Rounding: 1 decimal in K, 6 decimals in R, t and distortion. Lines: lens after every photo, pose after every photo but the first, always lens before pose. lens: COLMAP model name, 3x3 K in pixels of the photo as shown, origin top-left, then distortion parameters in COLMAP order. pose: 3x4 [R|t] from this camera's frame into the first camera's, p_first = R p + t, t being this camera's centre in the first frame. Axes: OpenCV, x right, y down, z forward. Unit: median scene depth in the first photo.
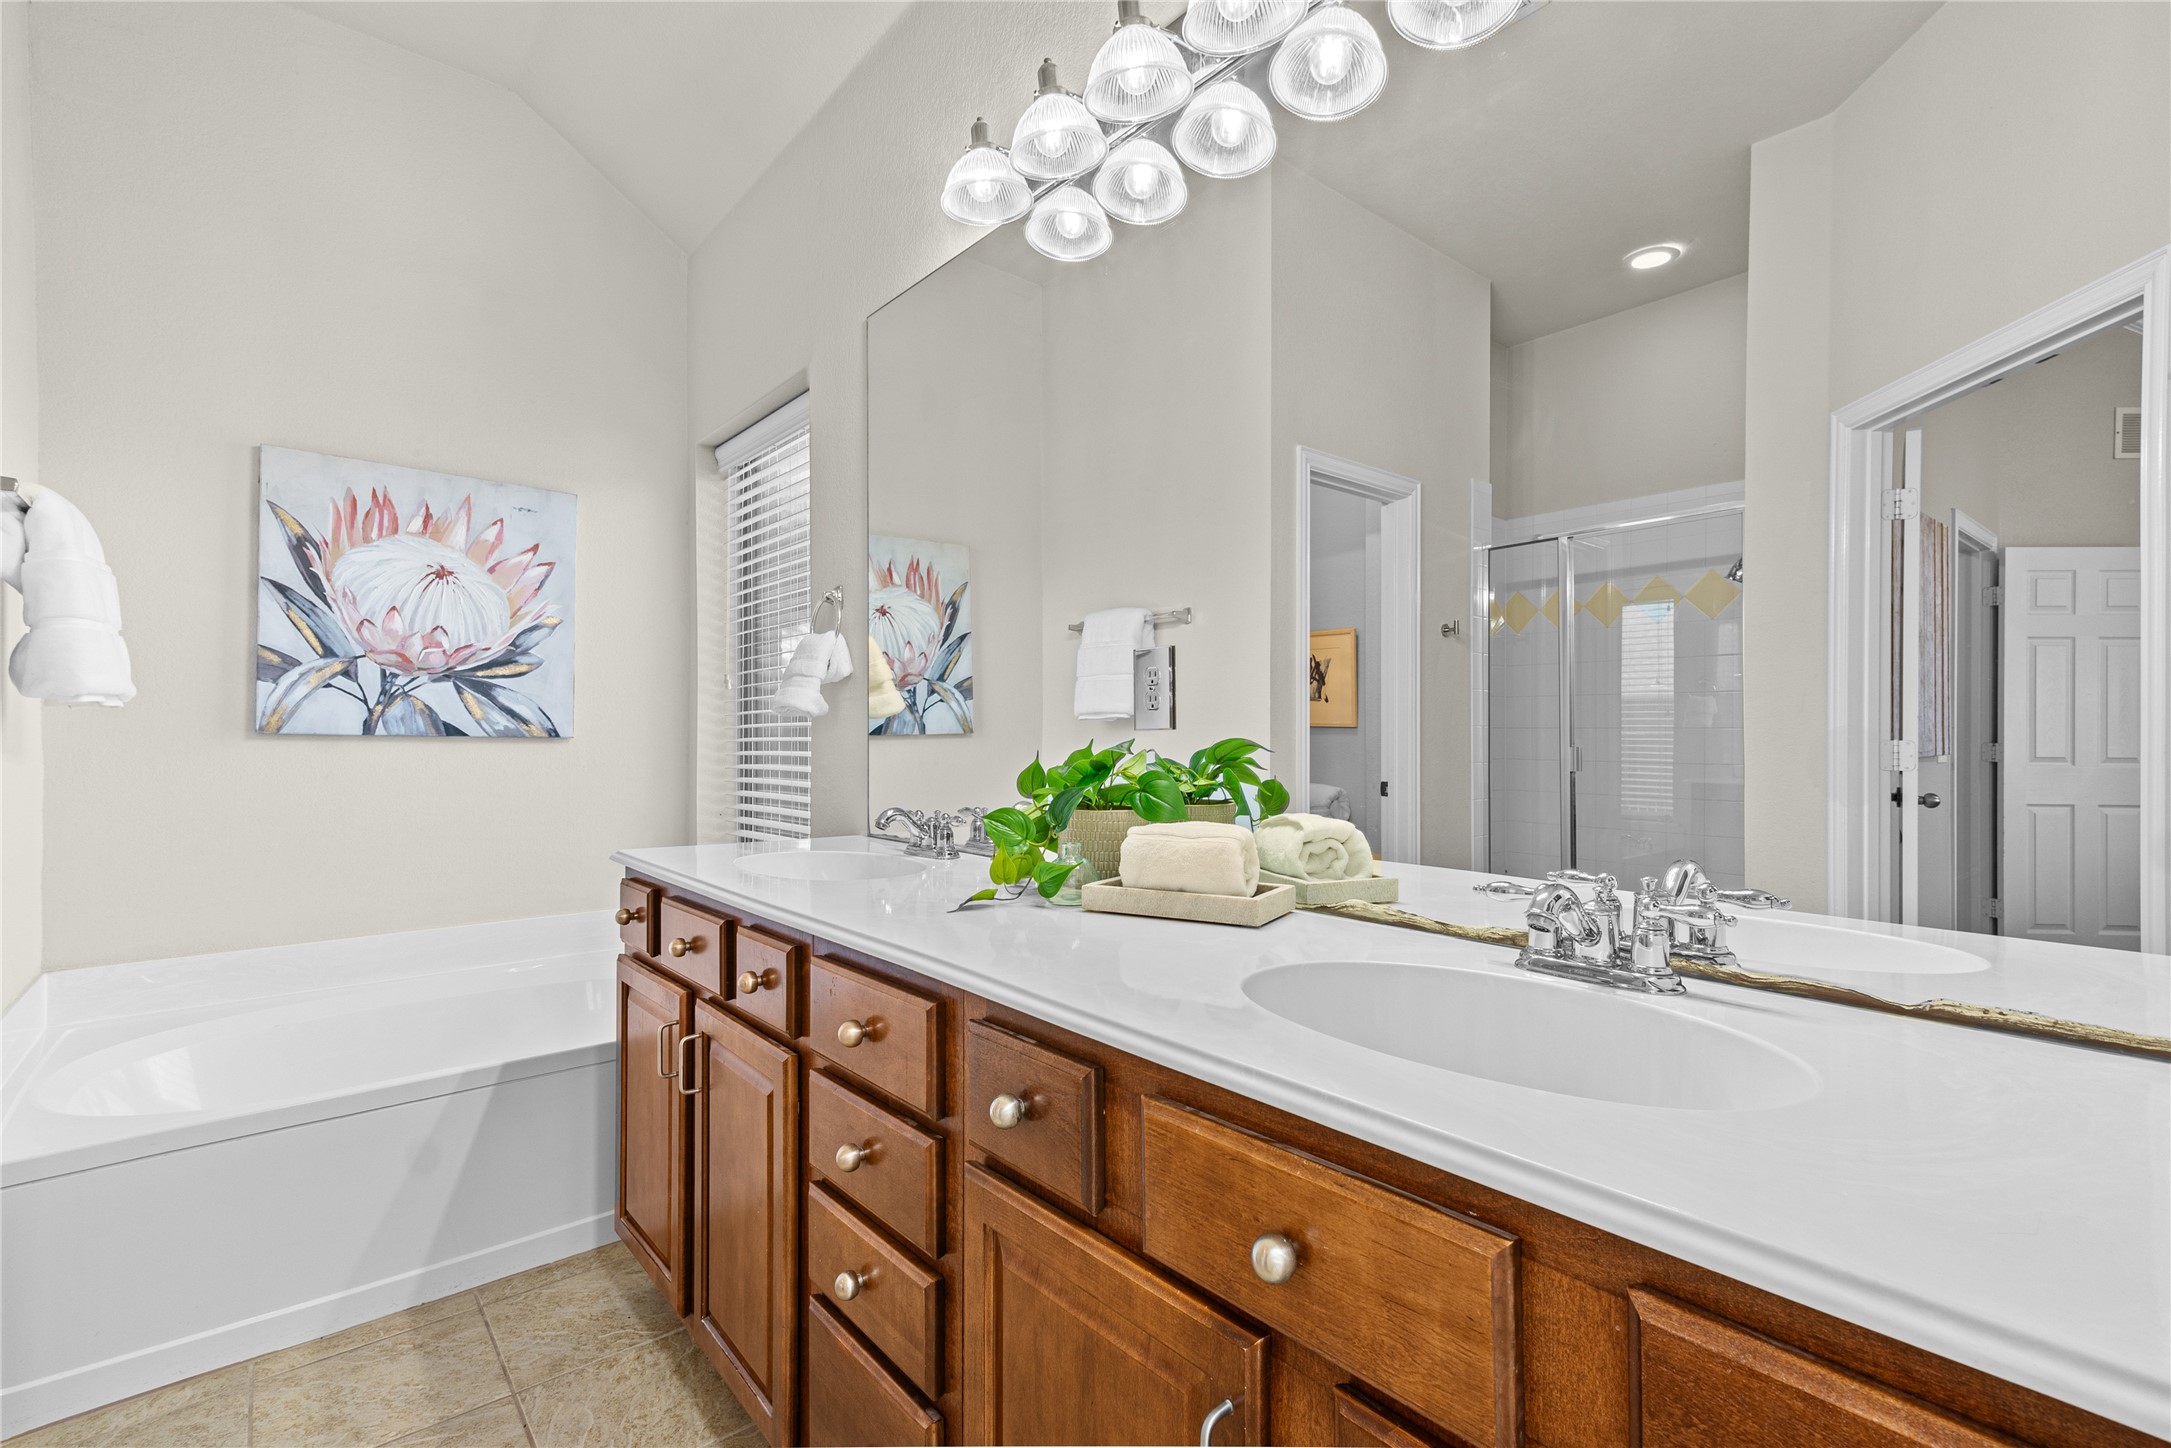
lens RADIAL K [[992.7, 0, 1110.6], [0, 992.7, 732.0], [0, 0, 1]] dist [0.015389, 0.000465]
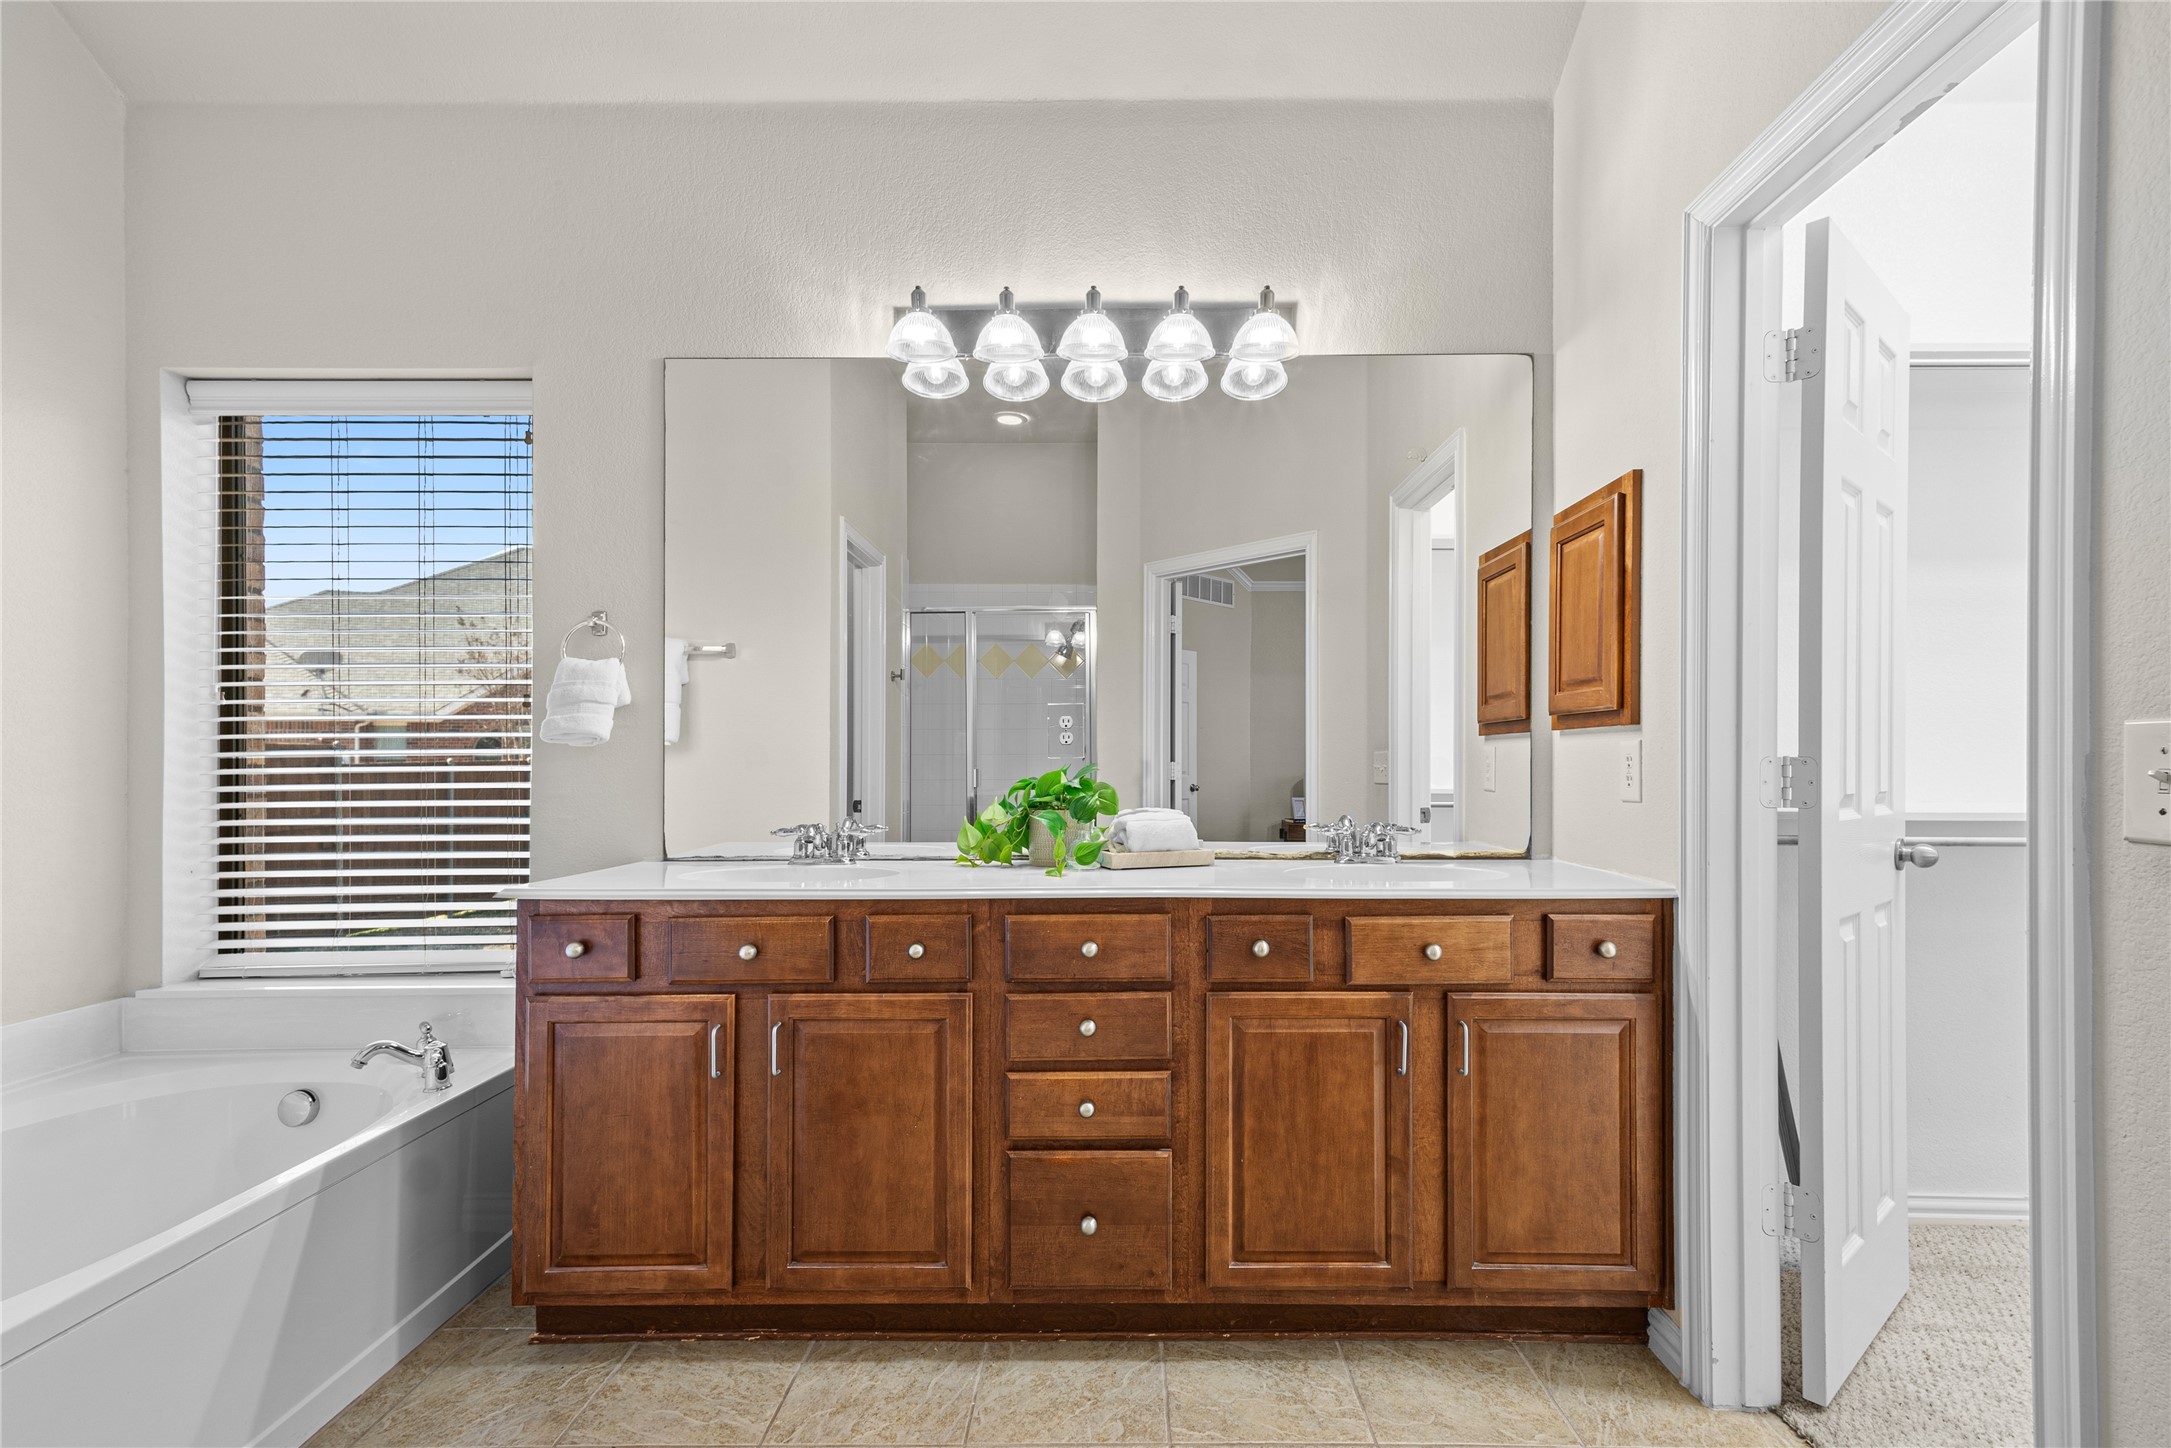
lens RADIAL K [[1028.5, 0, 1100.2], [0, 1028.5, 751.9], [0, 0, 1]] dist [0.020084, 0.000946]
pose [[0.647324, 0.003238, 0.762208, -0.610696], [0.001483, 0.999984, -0.005507, -0.001324], [-0.762213, 0.004695, 0.647309, -0.031652]]
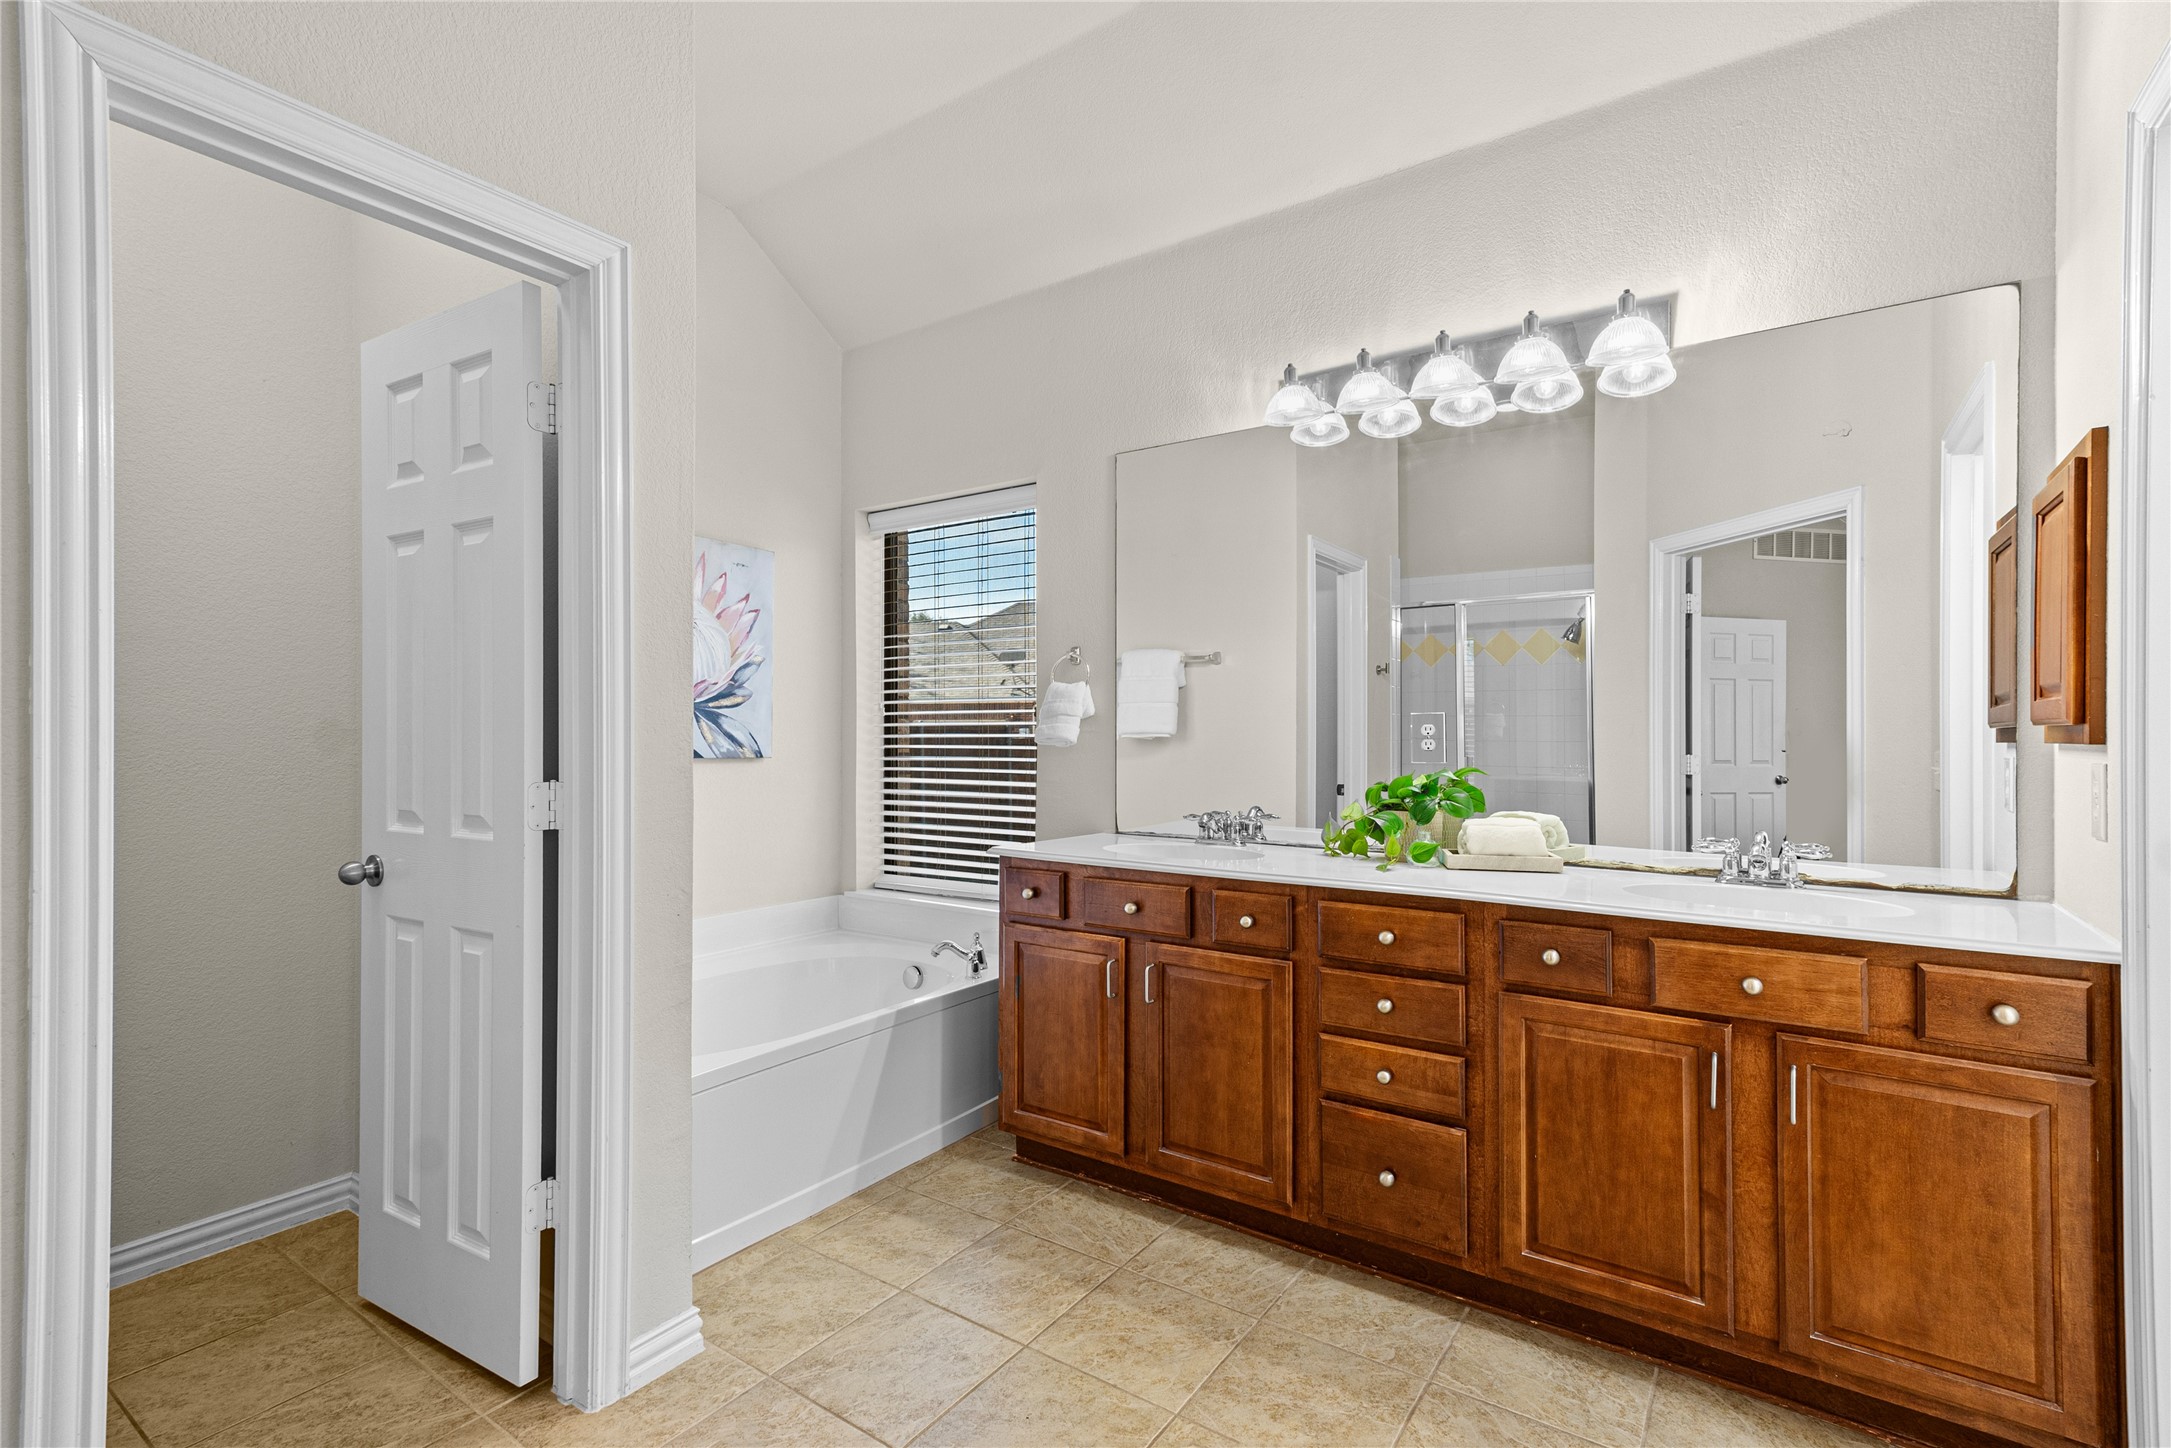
lens RADIAL K [[1008.3, 0, 1074.2], [0, 1008.3, 725.1], [0, 0, 1]] dist [0.021230, 0.000411]
pose [[0.965741, 0.002121, 0.259499, -0.524309], [-0.001724, 0.999997, -0.001757, -0.032736], [-0.259502, 0.001249, 0.965742, -0.258041]]
